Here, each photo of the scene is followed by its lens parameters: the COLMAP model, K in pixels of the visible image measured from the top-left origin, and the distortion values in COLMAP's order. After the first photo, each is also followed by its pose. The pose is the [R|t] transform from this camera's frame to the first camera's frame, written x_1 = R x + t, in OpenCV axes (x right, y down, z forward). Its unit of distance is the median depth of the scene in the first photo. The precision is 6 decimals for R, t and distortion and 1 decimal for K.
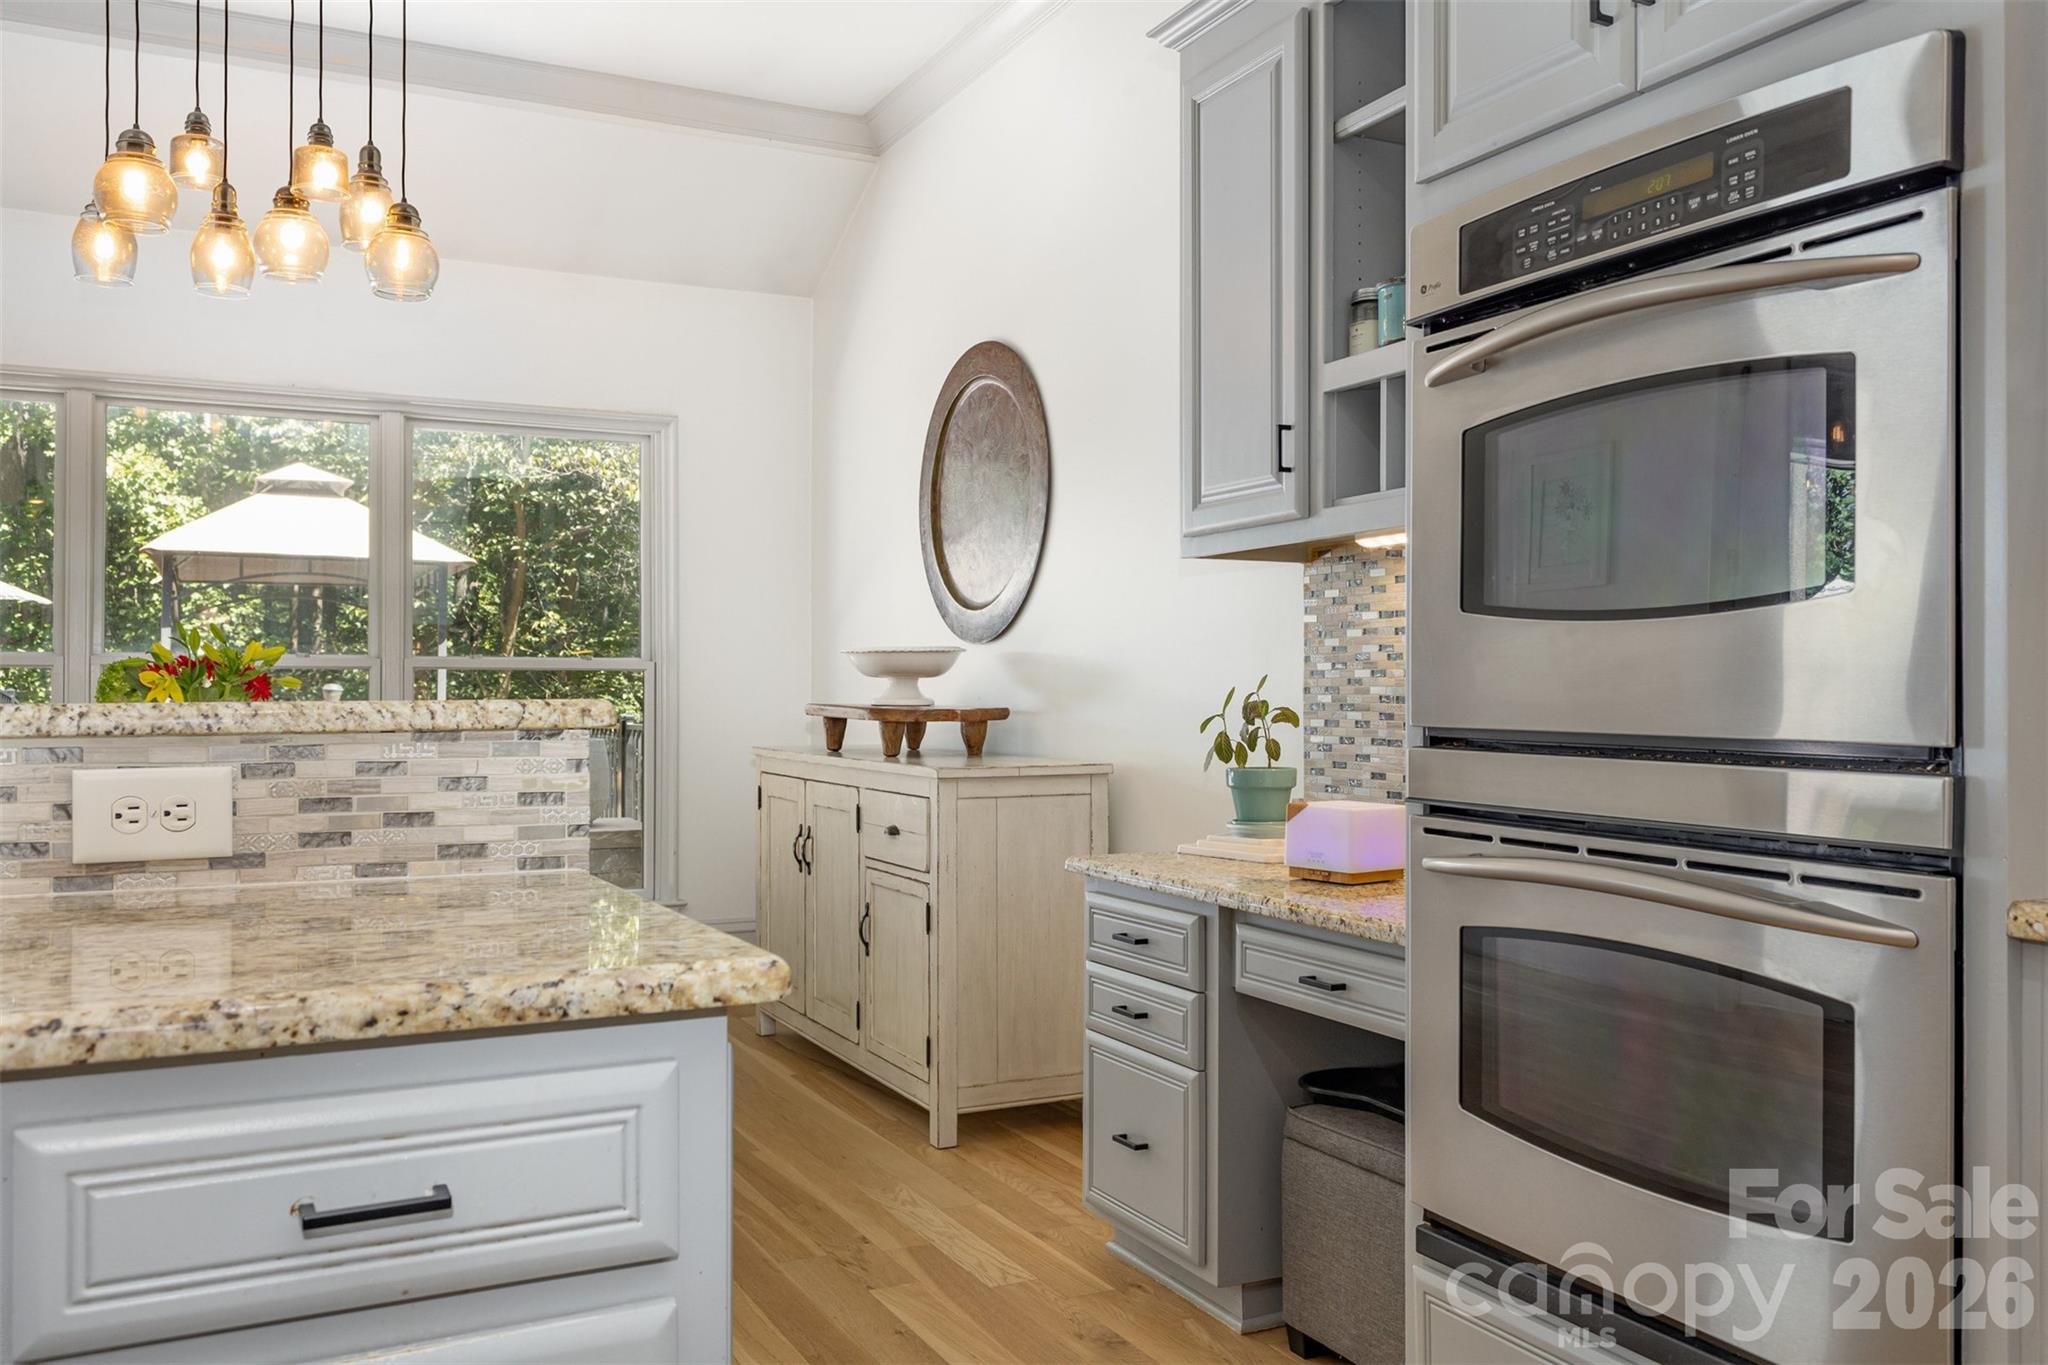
lens RADIAL K [[1628.5, 0, 1025.0], [0, 1628.5, 688.7], [0, 0, 1]] dist [-0.005525, -0.014144]
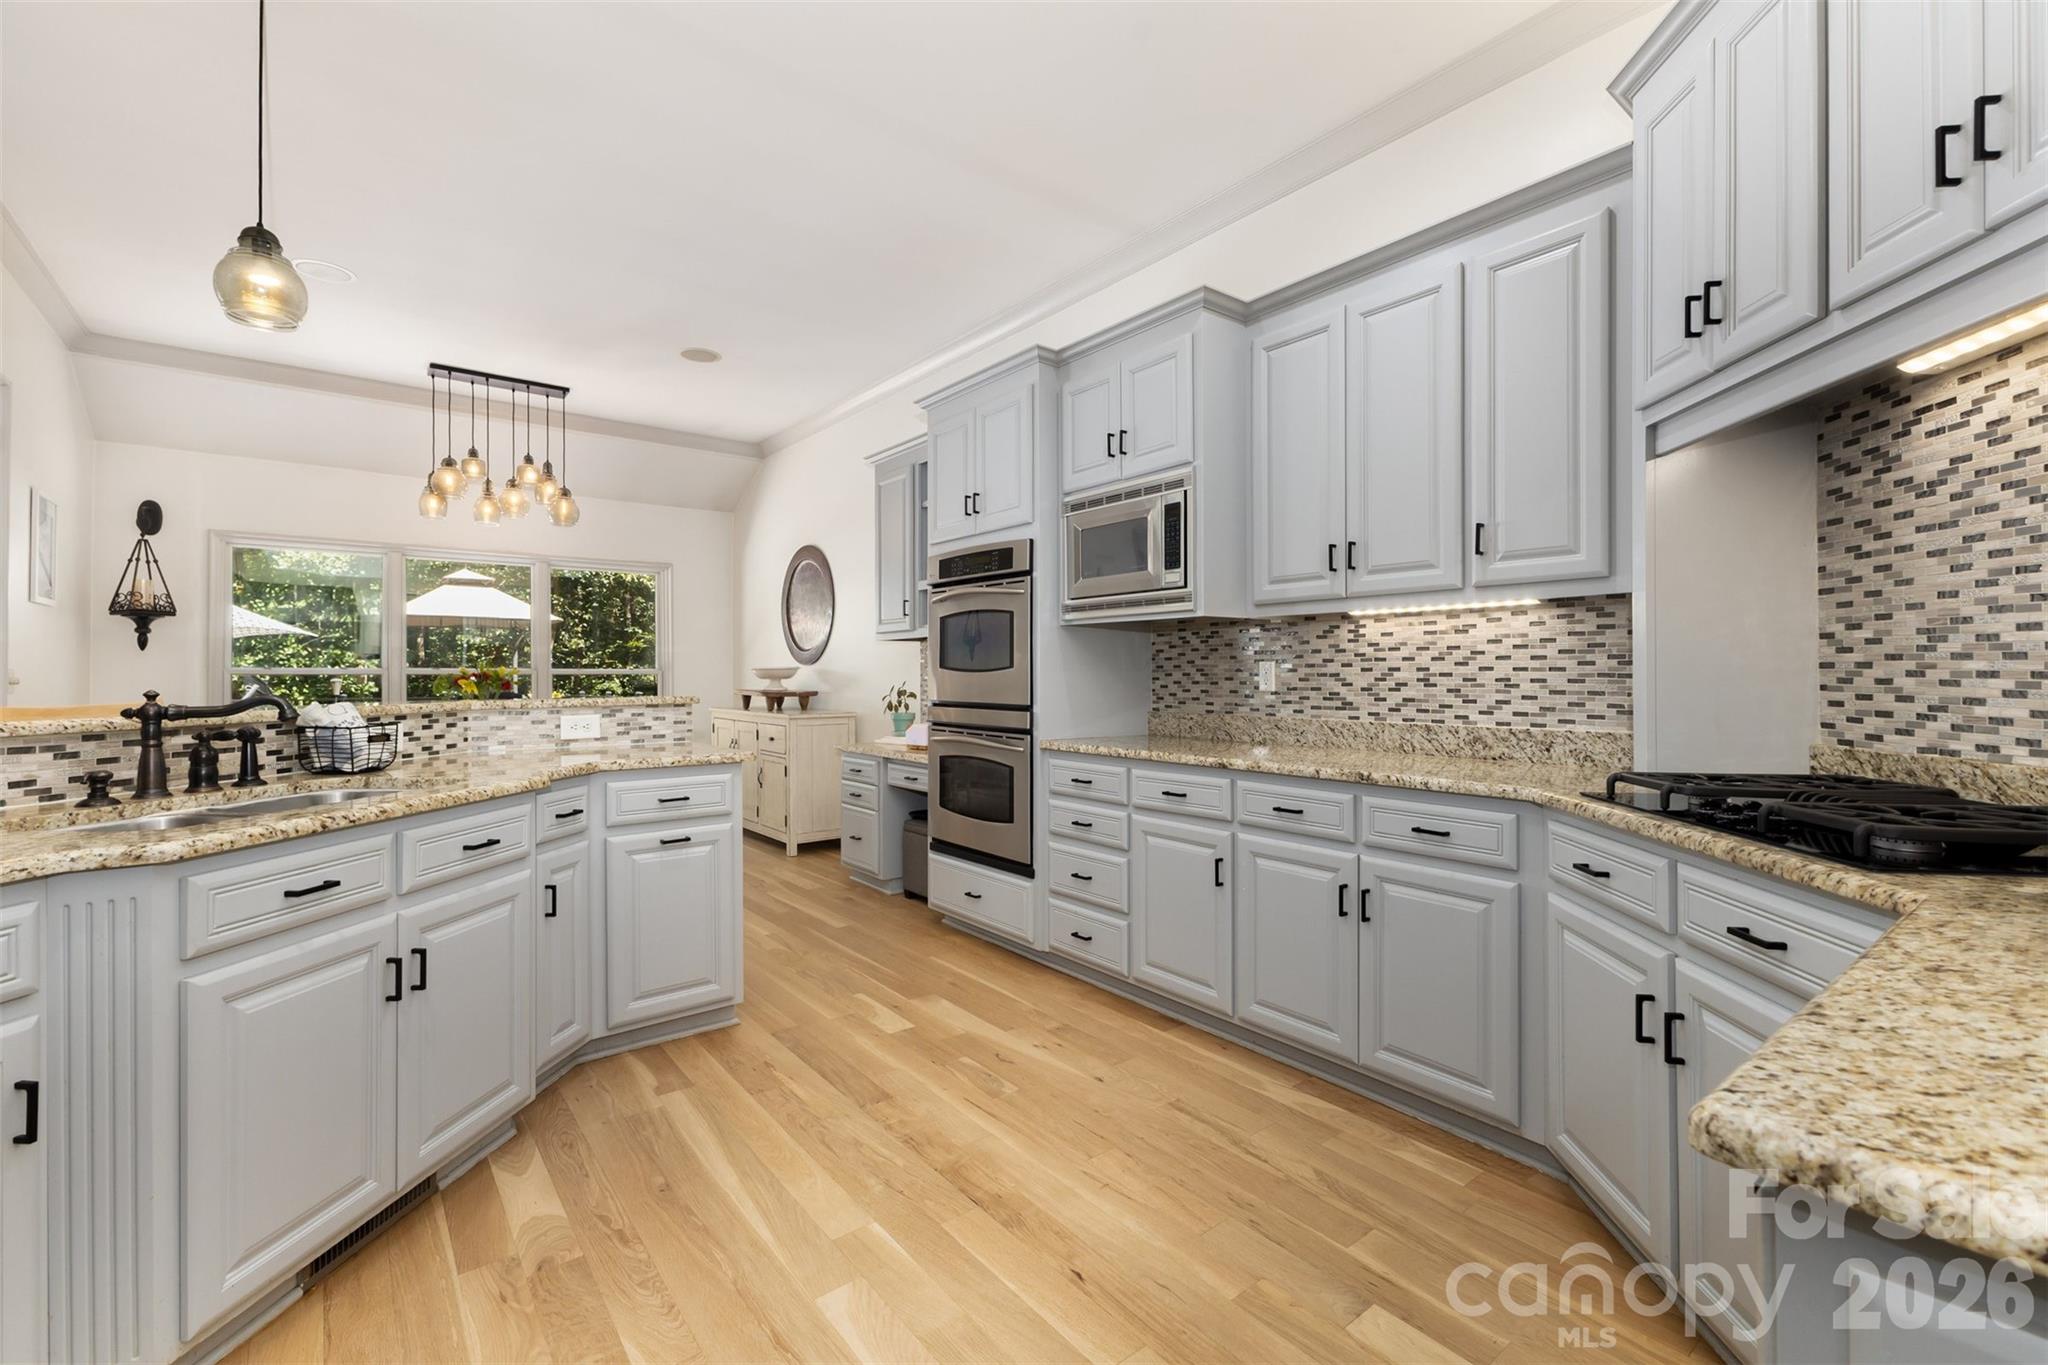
lens RADIAL K [[871.9, 0, 1018.0], [0, 871.9, 673.0], [0, 0, 1]] dist [0.009118, -0.001506]
pose [[0.979655, -0.001804, 0.200679, 0.029364], [0.001788, 0.999998, 0.000259, -0.020970], [-0.200679, 0.000105, 0.979657, -0.521233]]
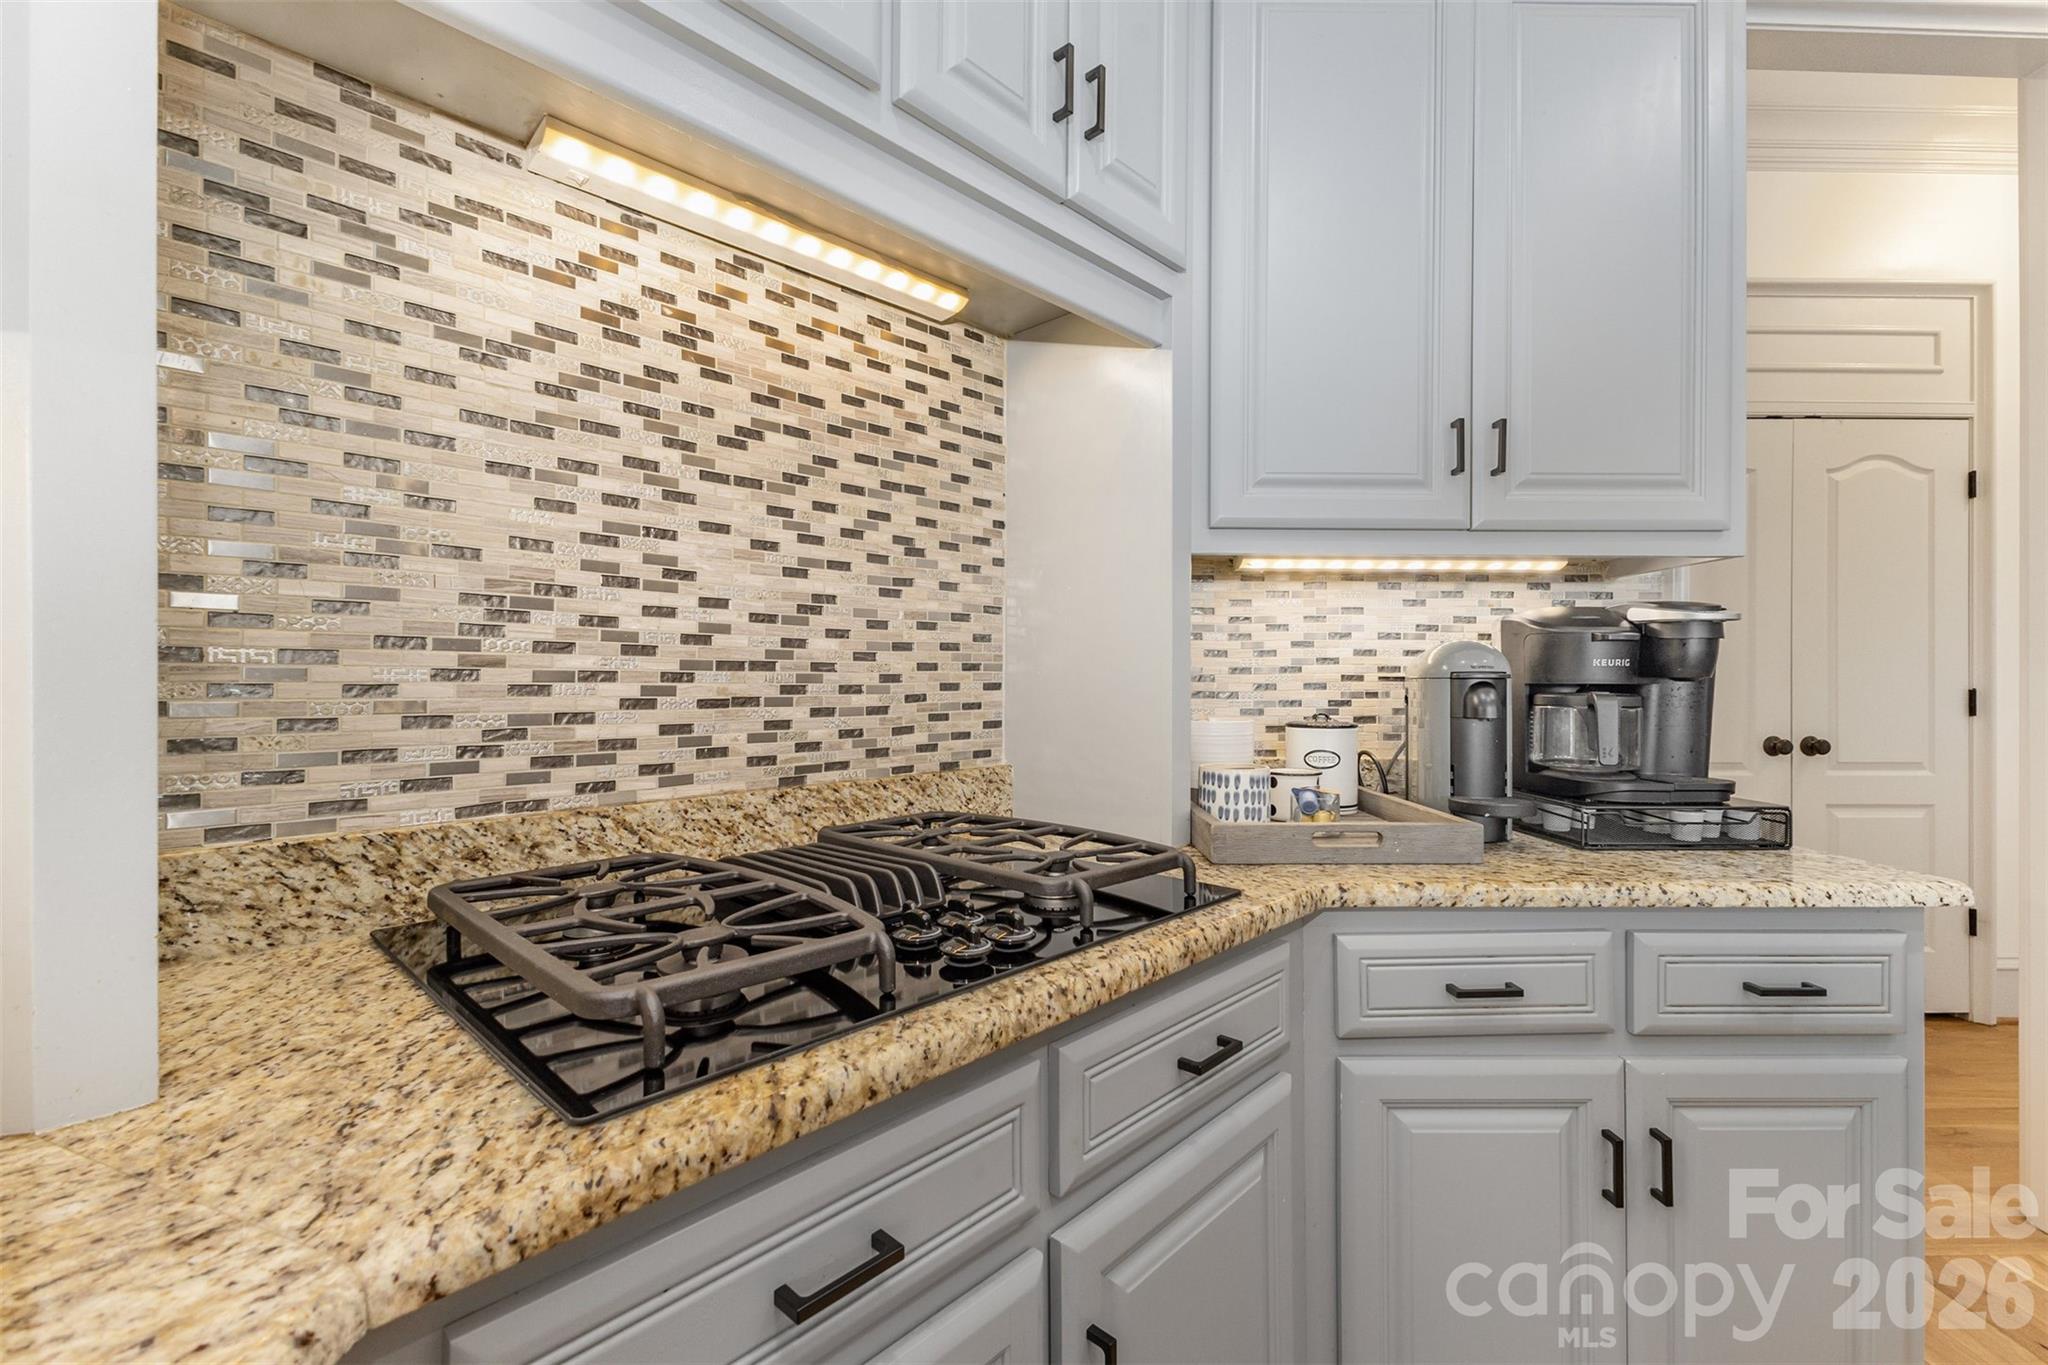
lens RADIAL K [[871.9, 0, 1035.1], [0, 871.9, 689.5], [0, 0, 1]] dist [0.009118, -0.001506]
pose [[-0.909734, 0.001082, 0.415191, 0.341341], [0.002855, 0.999989, 0.003648, -0.015483], [-0.415183, 0.004504, -0.909727, 0.023691]]
